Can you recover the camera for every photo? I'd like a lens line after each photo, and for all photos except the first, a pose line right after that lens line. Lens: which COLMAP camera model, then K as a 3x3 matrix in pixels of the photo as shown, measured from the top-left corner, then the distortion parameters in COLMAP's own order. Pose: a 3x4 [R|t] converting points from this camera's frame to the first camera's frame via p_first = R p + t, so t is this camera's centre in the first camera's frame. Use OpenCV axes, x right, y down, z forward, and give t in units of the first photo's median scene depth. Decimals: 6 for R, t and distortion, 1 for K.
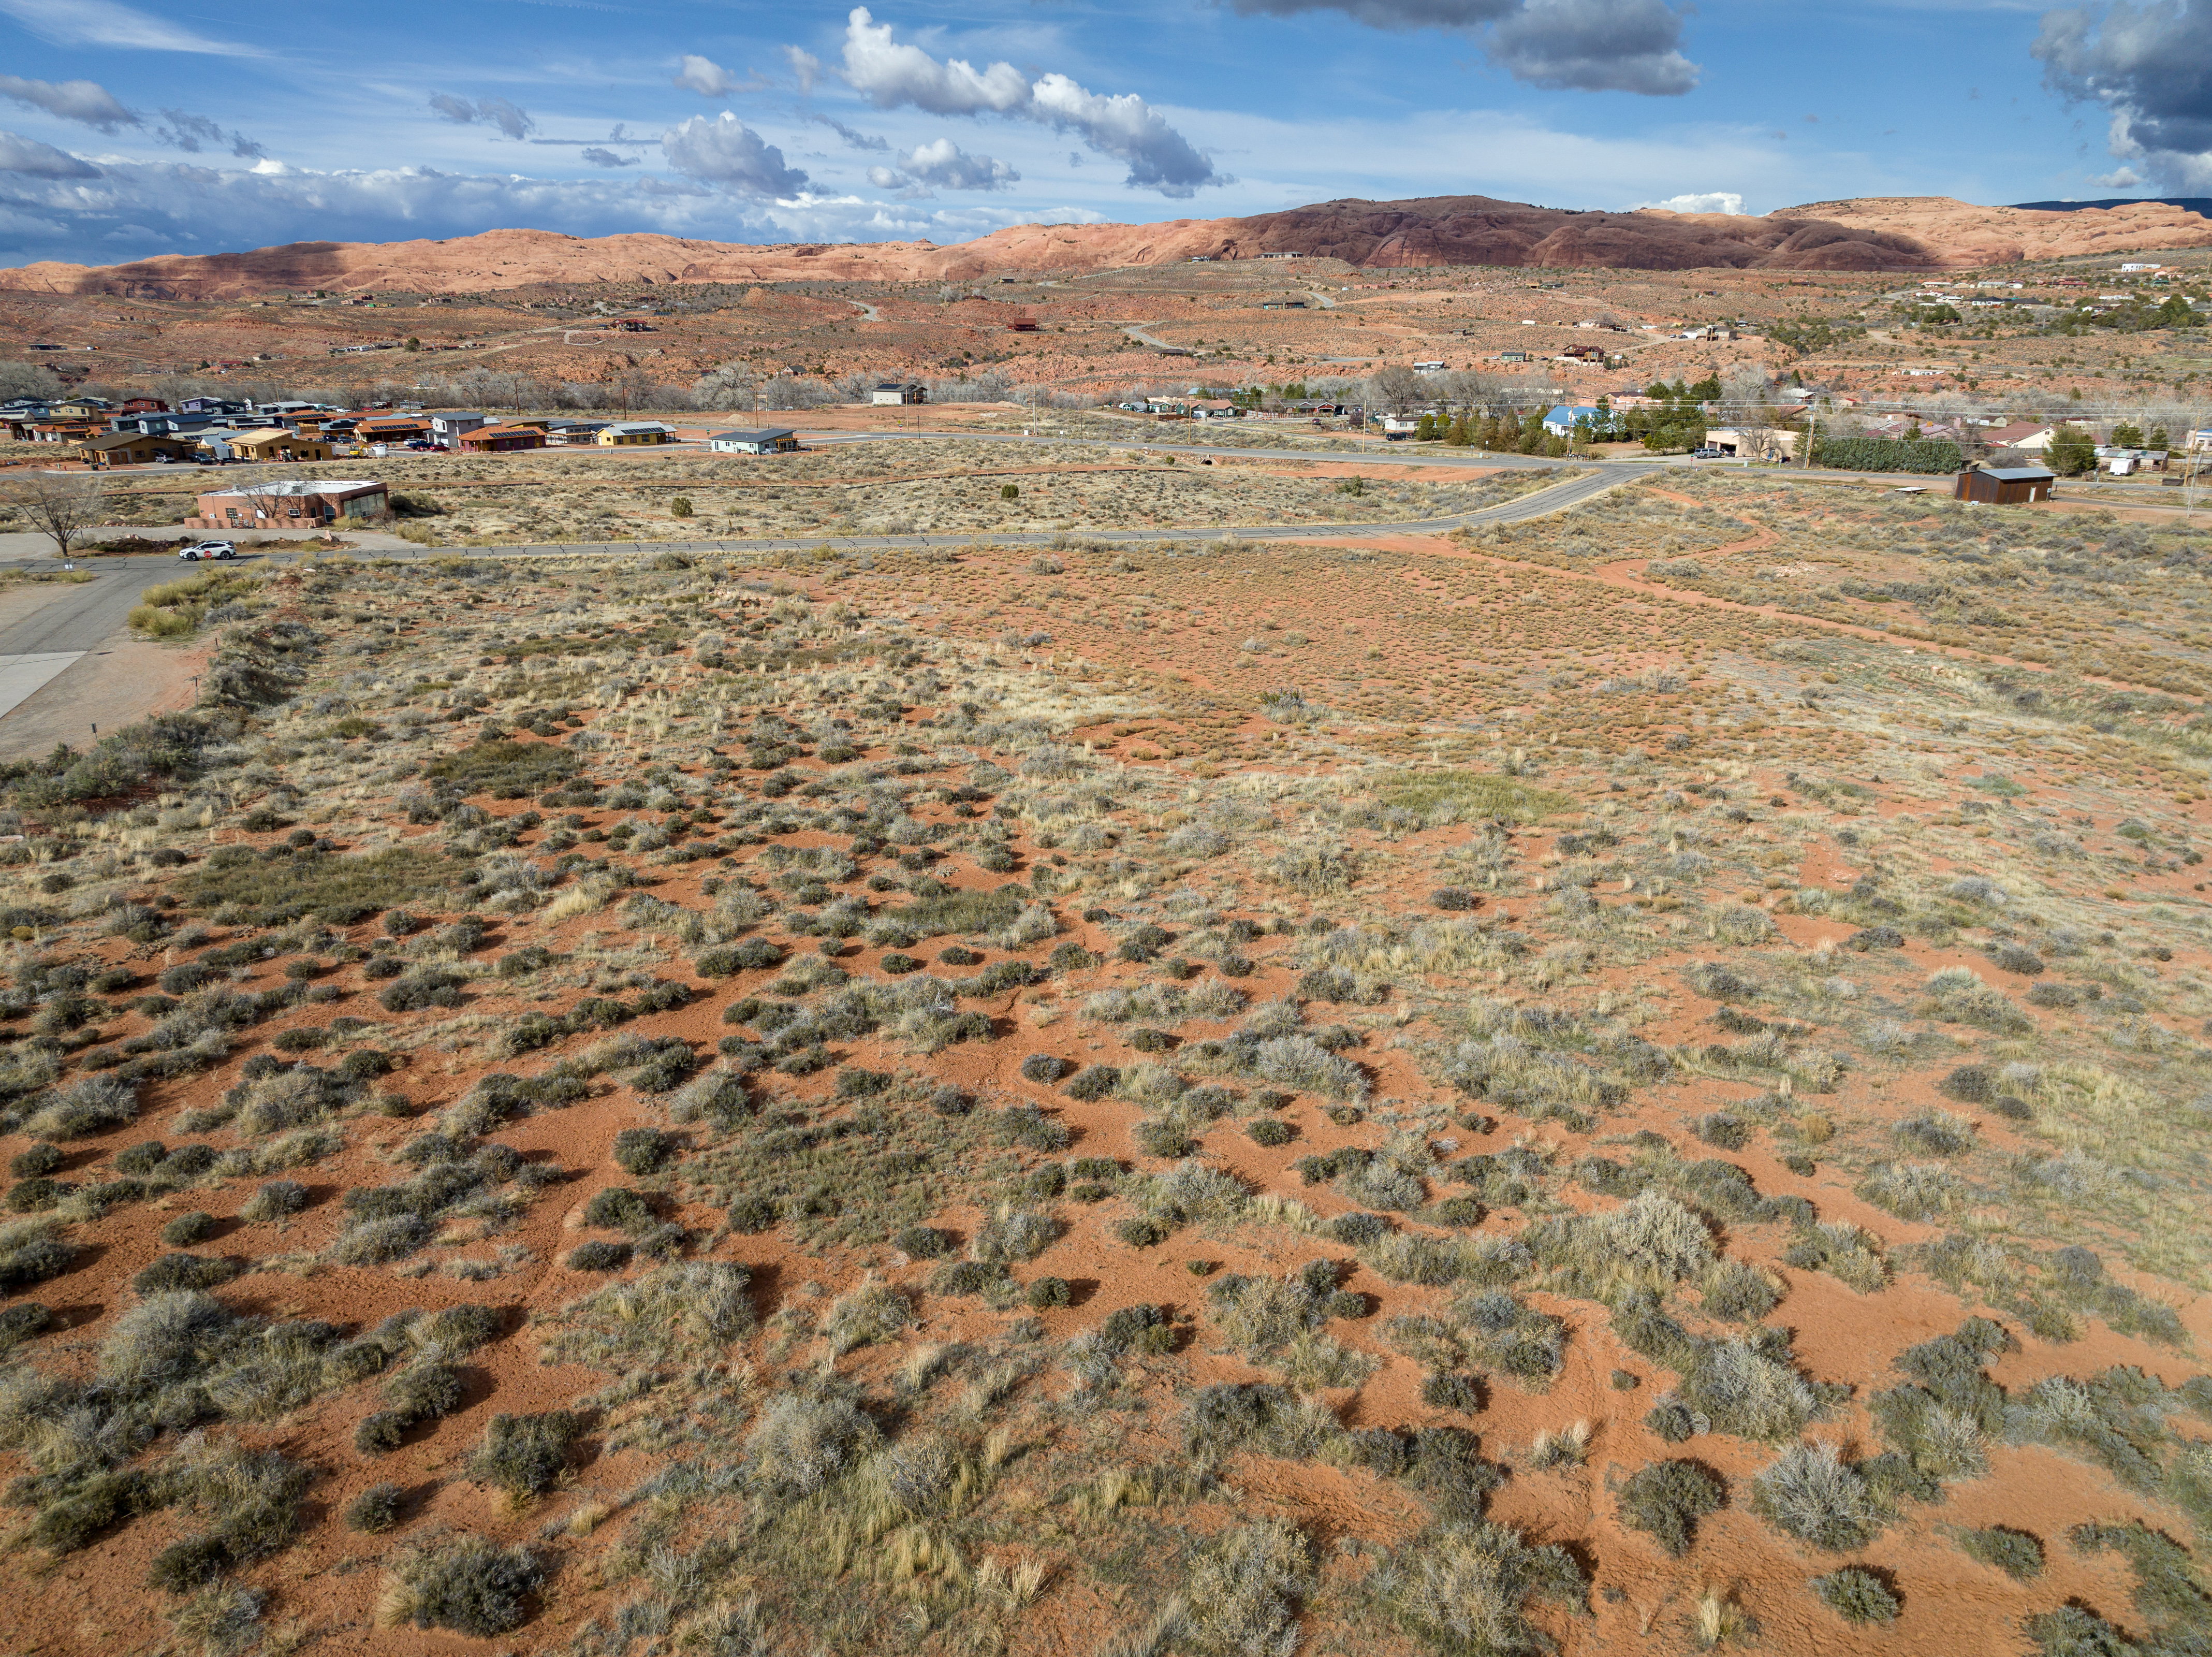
lens RADIAL K [[1566.0, 0, 1108.9], [0, 1566.0, 815.3], [0, 0, 1]] dist [-0.050384, 0.020514]
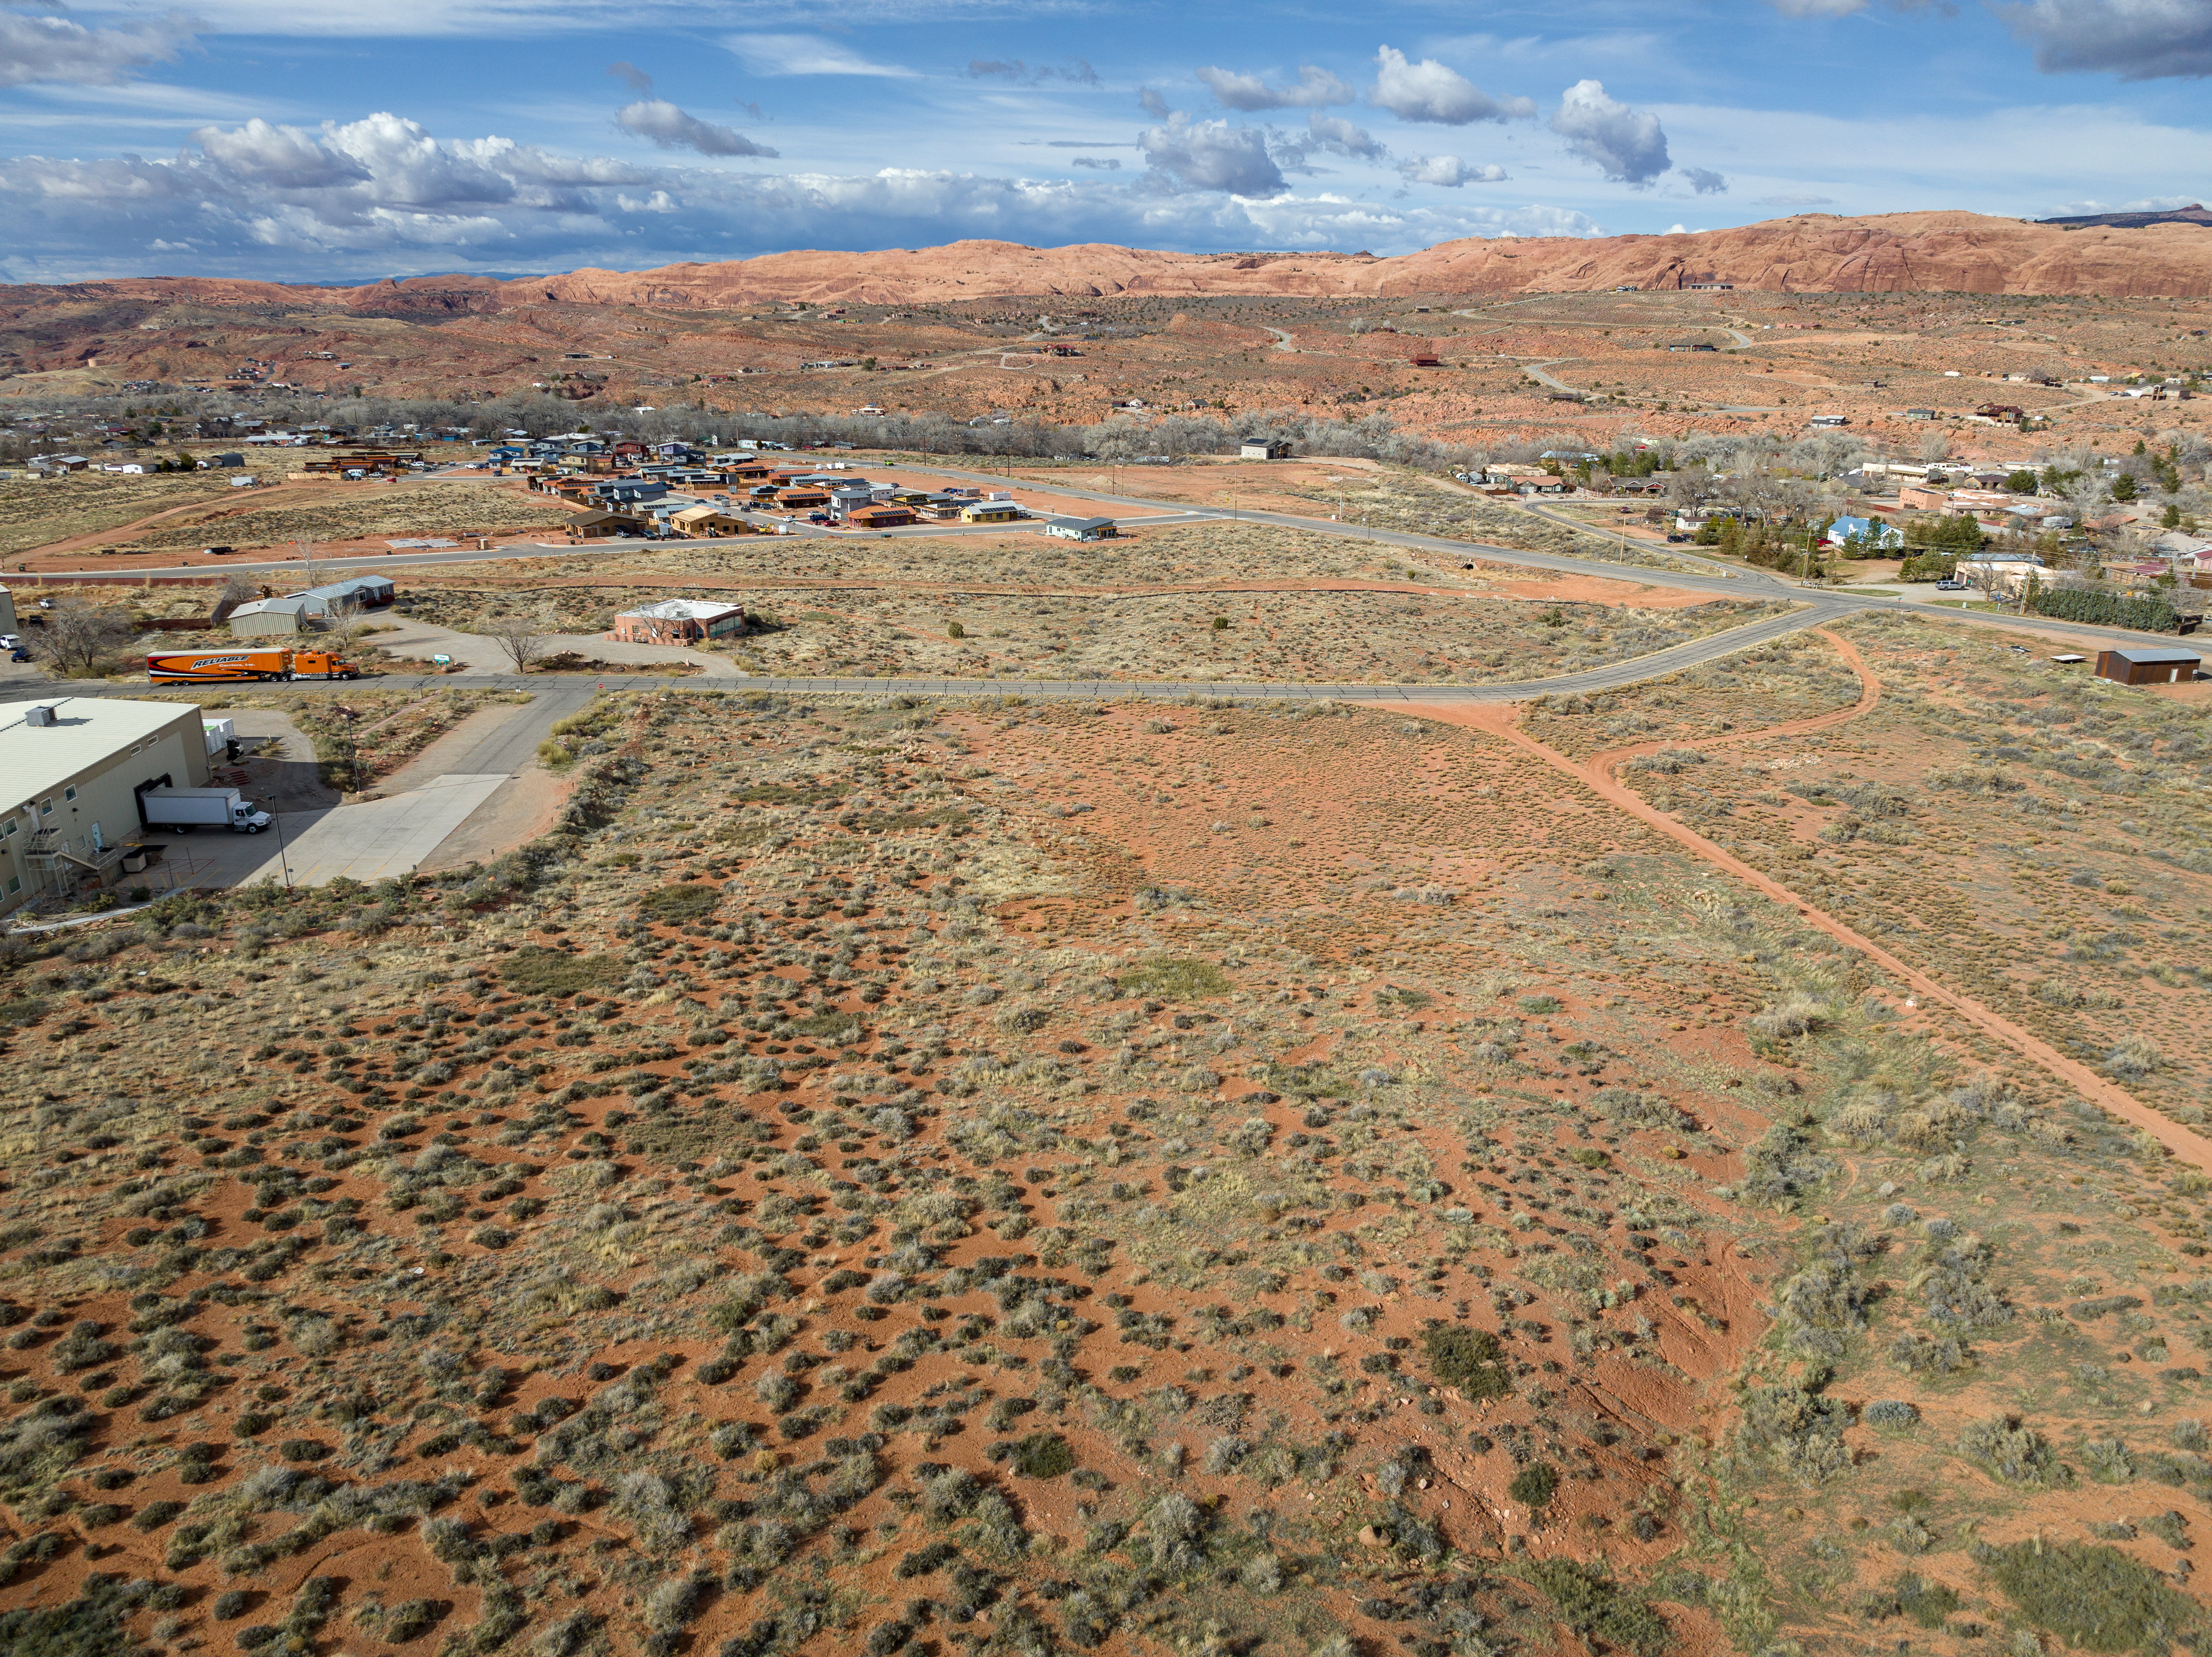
lens RADIAL K [[1549.2, 0, 1106.0], [0, 1549.2, 828.5], [0, 0, 1]] dist [-0.039418, 0.001485]
pose [[0.963104, 0.090226, -0.253554, 0.575863], [-0.088126, 0.995915, 0.019650, -0.204805], [0.254291, 0.003420, 0.967122, -0.673314]]
